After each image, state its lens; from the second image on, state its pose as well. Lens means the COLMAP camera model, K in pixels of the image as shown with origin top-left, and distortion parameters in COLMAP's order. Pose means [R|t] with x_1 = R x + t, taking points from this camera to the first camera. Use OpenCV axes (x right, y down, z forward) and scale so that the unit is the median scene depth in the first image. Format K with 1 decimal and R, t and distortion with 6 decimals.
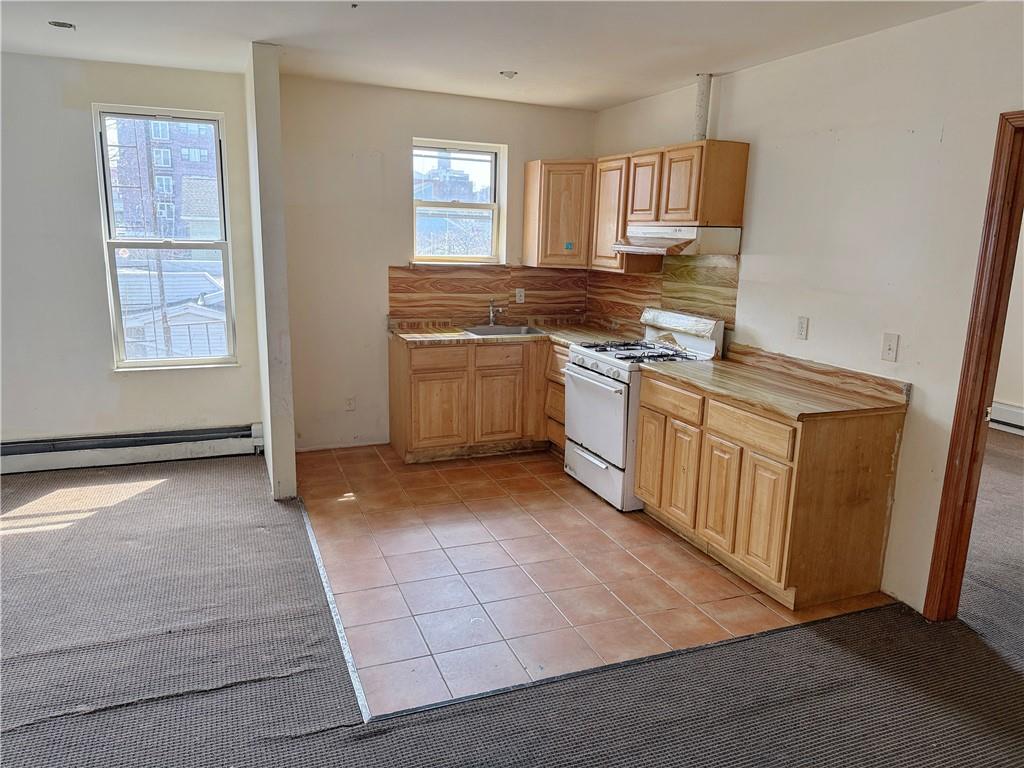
lens RADIAL K [[711.3, 0, 515.4], [0, 711.3, 390.5], [0, 0, 1]] dist [0.087844, -0.122010]
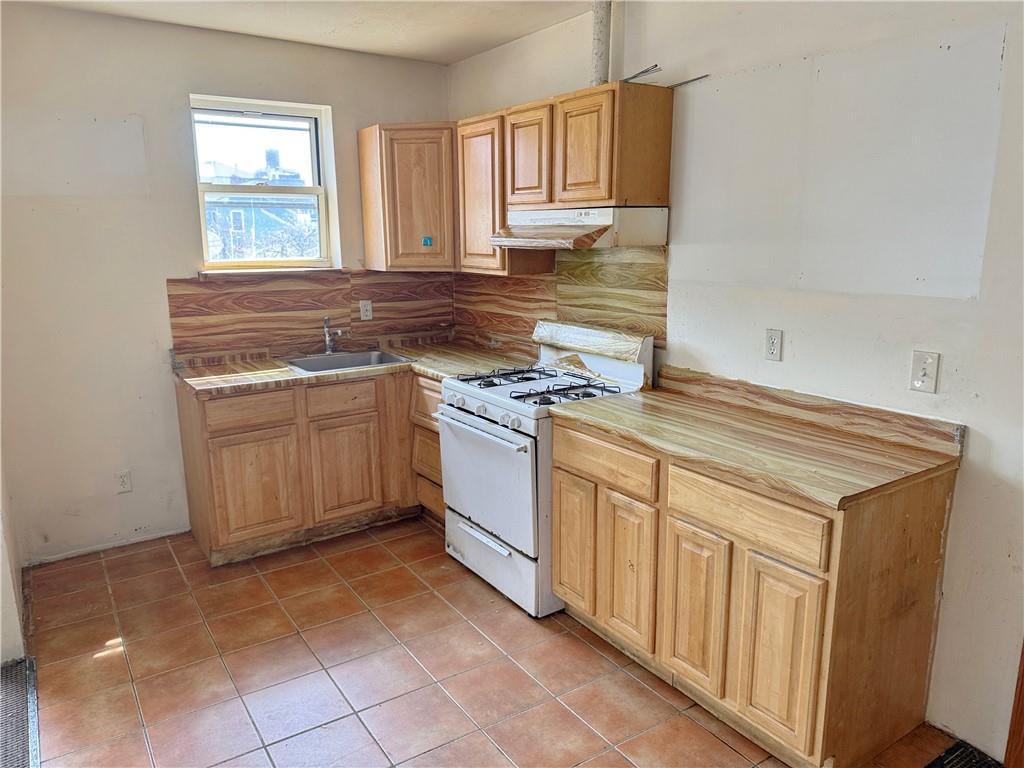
lens RADIAL K [[721.3, 0, 520.0], [0, 721.3, 385.1], [0, 0, 1]] dist [0.068850, -0.076589]
pose [[0.976573, -0.075686, 0.201438, 0.007173], [0.077022, 0.997029, 0.001210, -0.054490], [-0.200931, 0.014334, 0.979501, 0.284511]]
